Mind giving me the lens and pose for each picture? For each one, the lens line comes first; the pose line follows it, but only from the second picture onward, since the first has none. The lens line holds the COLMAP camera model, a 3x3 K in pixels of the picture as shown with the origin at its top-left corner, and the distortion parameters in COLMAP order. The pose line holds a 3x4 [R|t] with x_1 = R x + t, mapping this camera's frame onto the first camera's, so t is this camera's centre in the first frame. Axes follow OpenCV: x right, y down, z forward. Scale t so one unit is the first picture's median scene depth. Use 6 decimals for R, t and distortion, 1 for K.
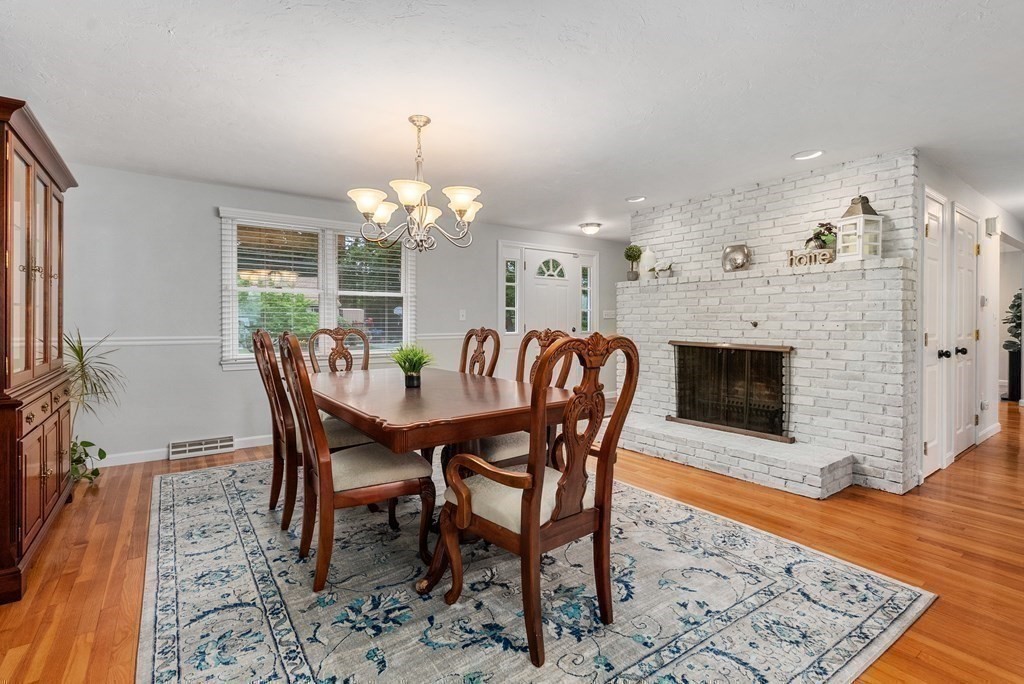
lens RADIAL K [[473.9, 0, 510.0], [0, 473.9, 327.2], [0, 0, 1]] dist [-0.002802, 0.001780]
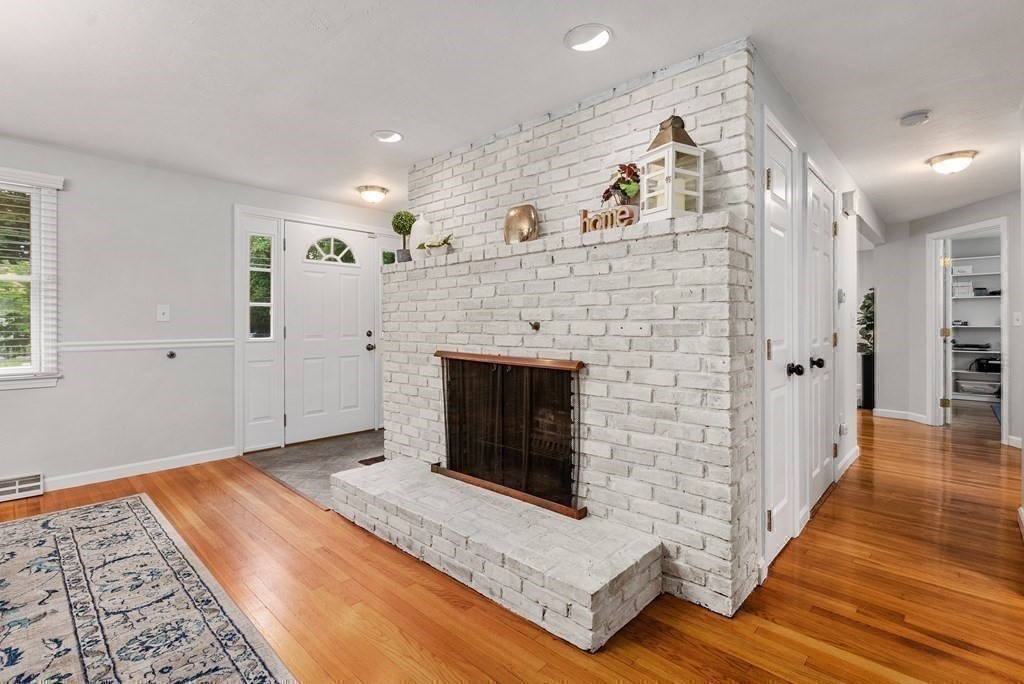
lens RADIAL K [[473.9, 0, 507.2], [0, 473.9, 324.6], [0, 0, 1]] dist [-0.002802, 0.001780]
pose [[0.983638, -0.000781, 0.180156, 0.382188], [0.002516, 0.999953, -0.009398, -0.002306], [-0.180140, 0.009698, 0.983593, 0.399151]]
